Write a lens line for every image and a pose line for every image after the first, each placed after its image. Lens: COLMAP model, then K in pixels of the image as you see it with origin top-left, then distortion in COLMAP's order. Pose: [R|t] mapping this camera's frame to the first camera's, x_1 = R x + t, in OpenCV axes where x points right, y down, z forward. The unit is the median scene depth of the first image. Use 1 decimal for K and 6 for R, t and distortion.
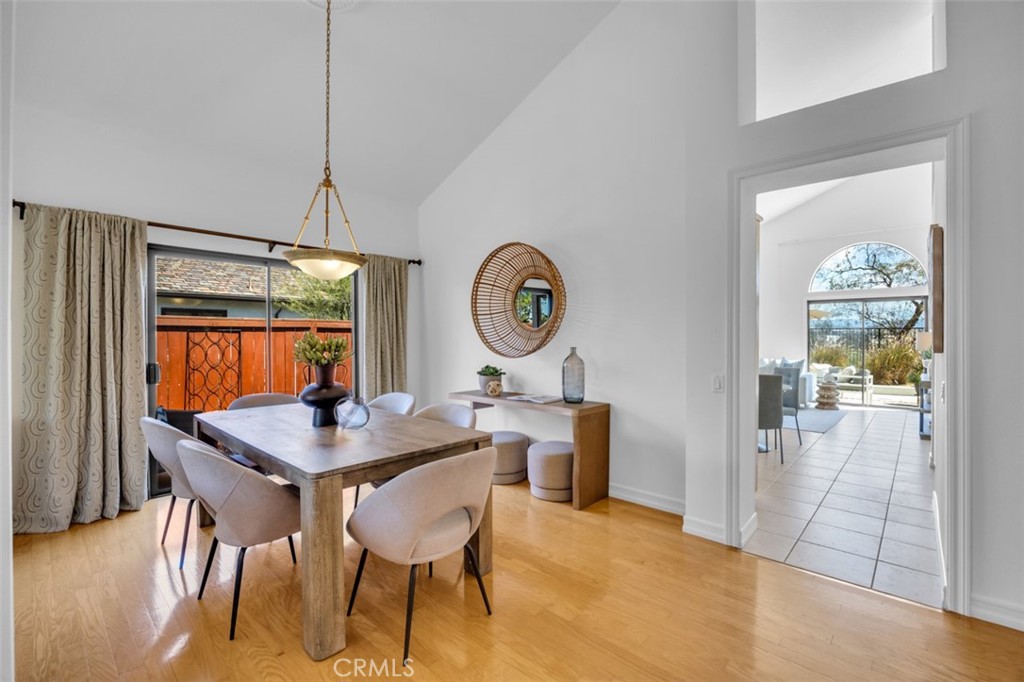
lens RADIAL K [[453.1, 0, 513.7], [0, 453.1, 337.4], [0, 0, 1]] dist [-0.016020, 0.000141]
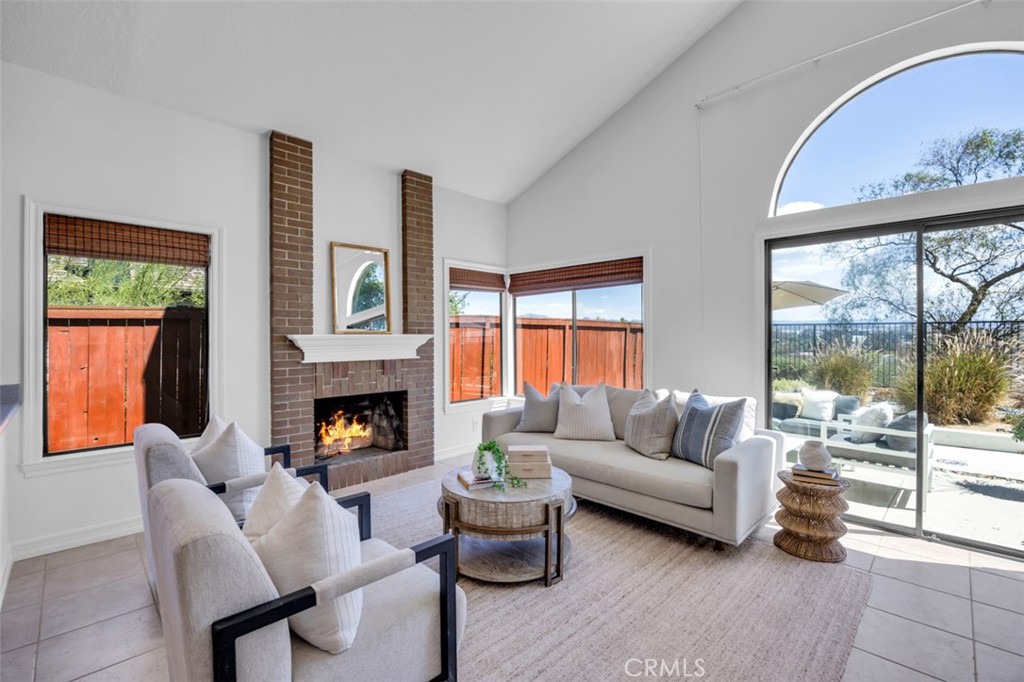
lens RADIAL K [[453.1, 0, 519.2], [0, 453.1, 339.3], [0, 0, 1]] dist [-0.016020, 0.000141]
pose [[0.999519, -0.002556, -0.030907, 0.332127], [0.002614, 0.999995, 0.001840, 0.002069], [0.030902, -0.001920, 0.999521, 0.445534]]
